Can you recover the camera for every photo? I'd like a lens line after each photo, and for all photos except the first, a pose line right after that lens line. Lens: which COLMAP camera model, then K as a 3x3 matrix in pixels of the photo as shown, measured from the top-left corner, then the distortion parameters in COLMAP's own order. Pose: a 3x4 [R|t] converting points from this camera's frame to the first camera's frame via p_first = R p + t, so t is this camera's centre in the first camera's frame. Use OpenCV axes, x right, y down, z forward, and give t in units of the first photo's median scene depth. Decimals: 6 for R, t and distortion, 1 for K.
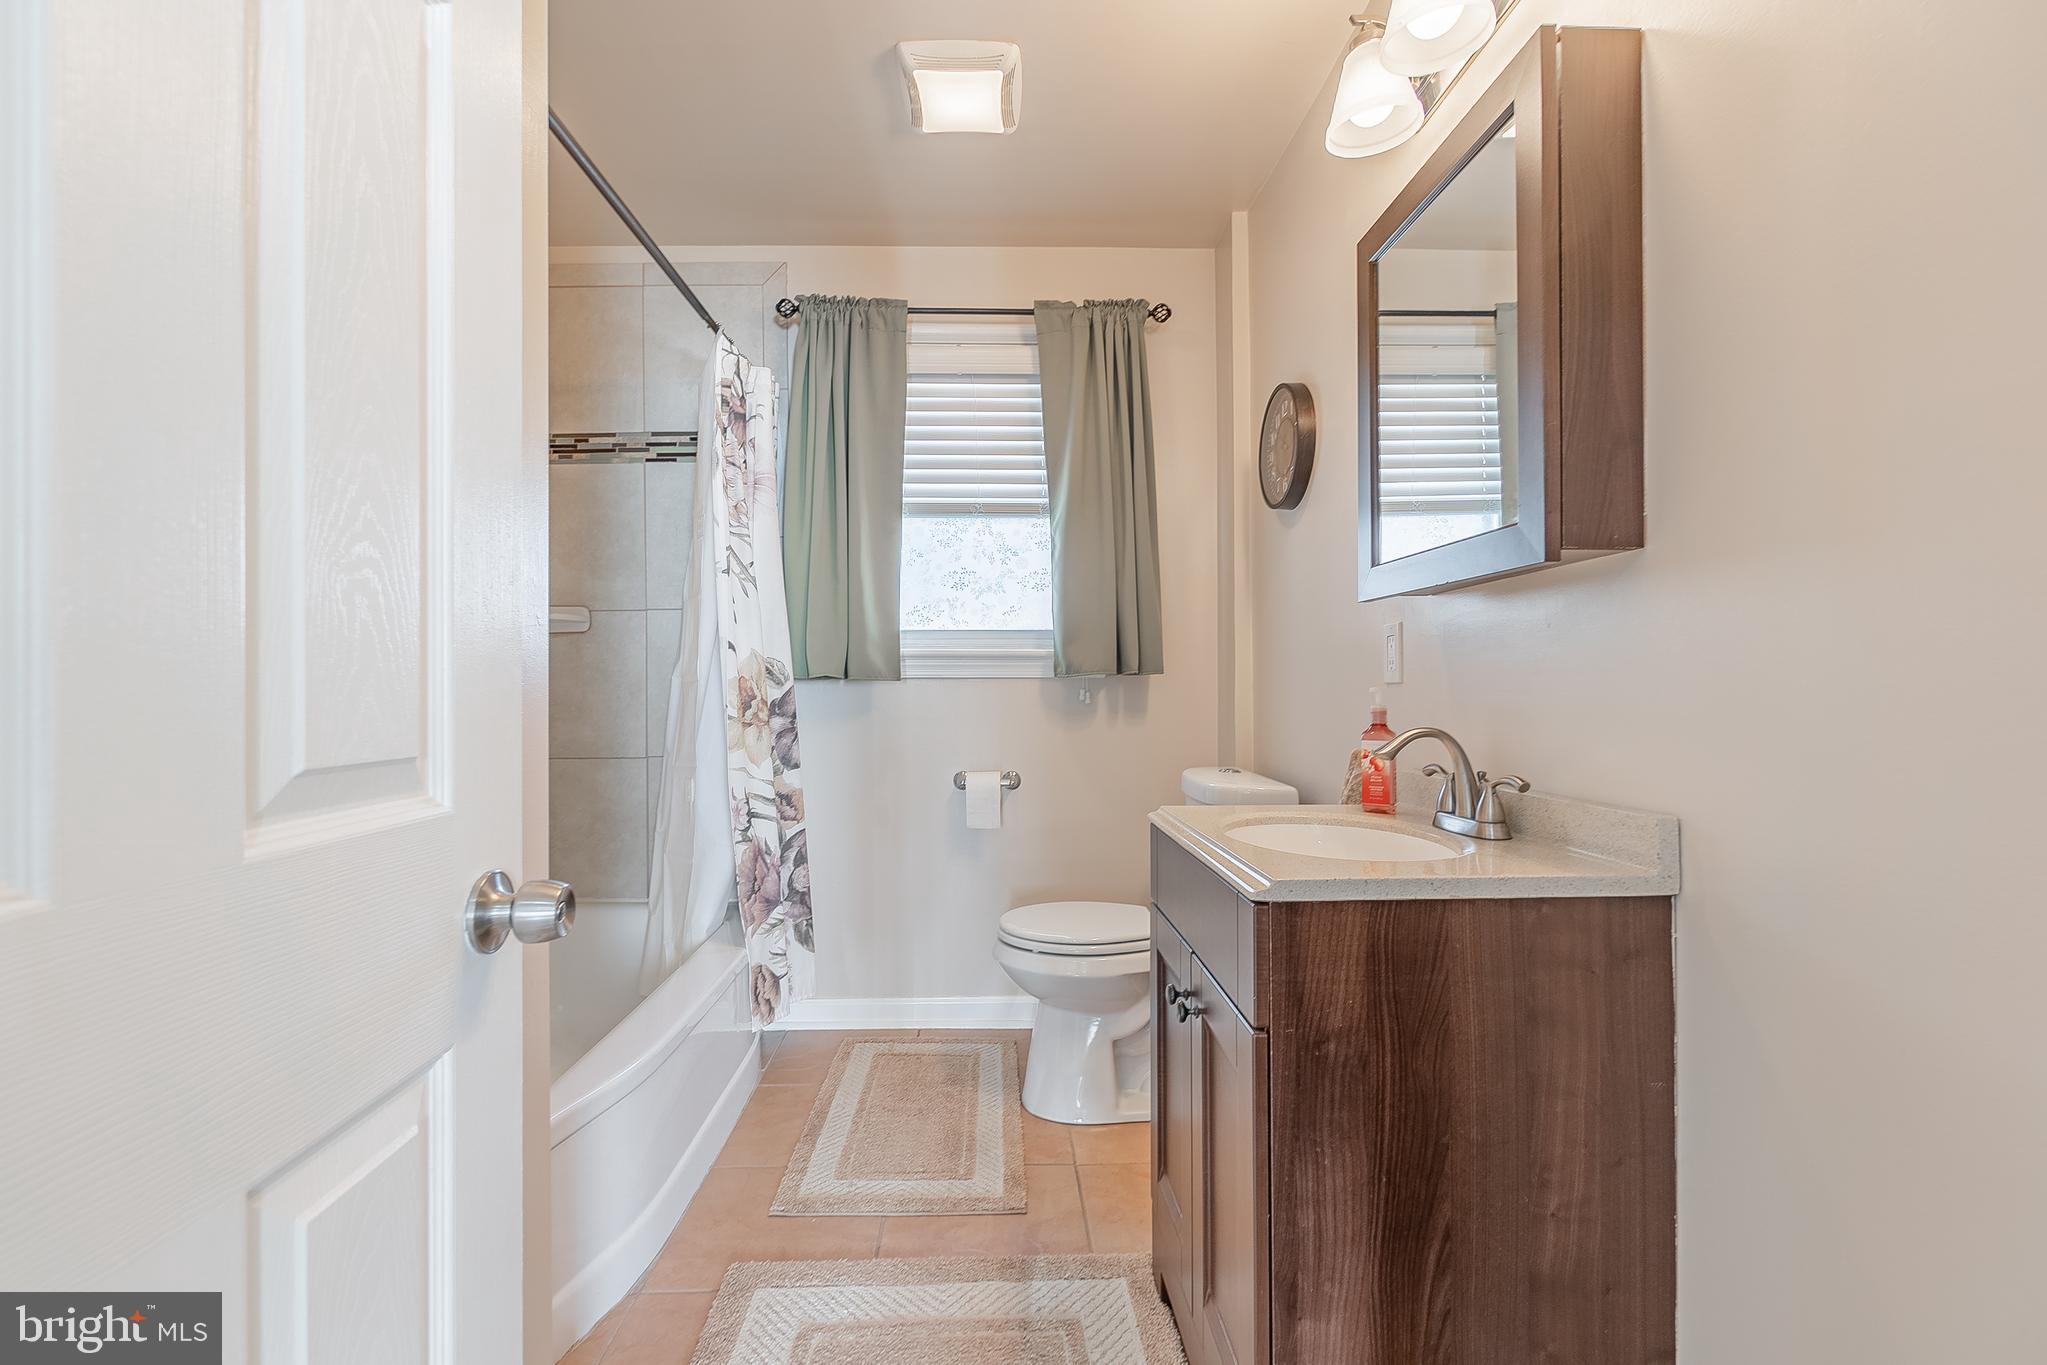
lens RADIAL K [[927.0, 0, 1047.2], [0, 927.0, 668.7], [0, 0, 1]] dist [0.000532, 0.000734]
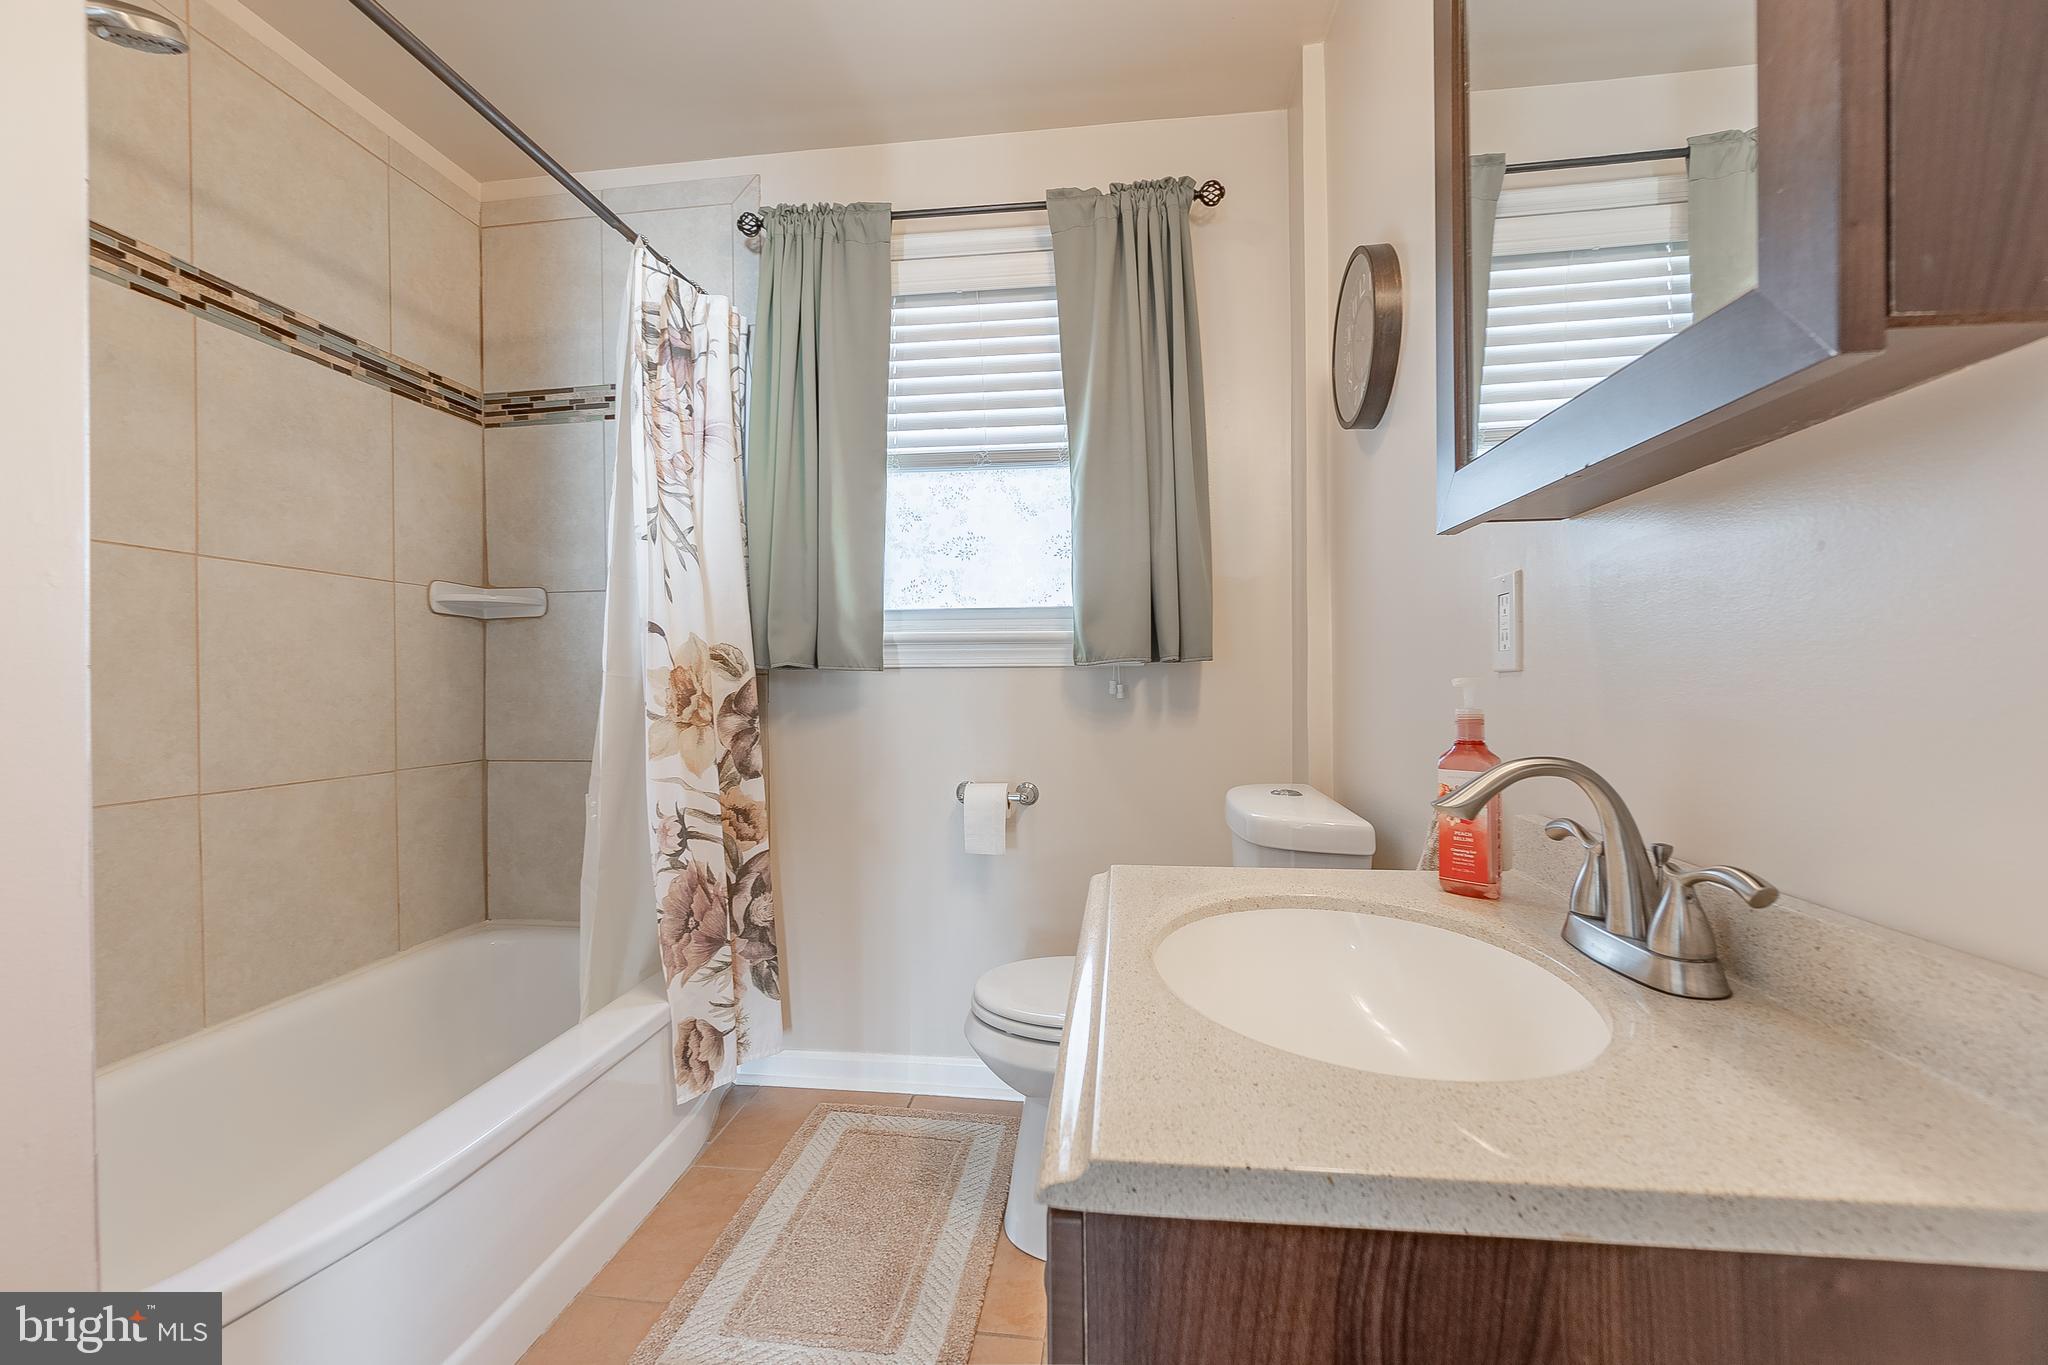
lens RADIAL K [[931.0, 0, 1027.3], [0, 931.0, 670.4], [0, 0, 1]] dist [-0.001486, -0.000055]
pose [[0.986430, -0.004277, -0.164126, 0.106160], [0.006254, 0.999914, 0.011533, 0.004065], [0.164062, -0.012403, 0.986372, 0.223588]]
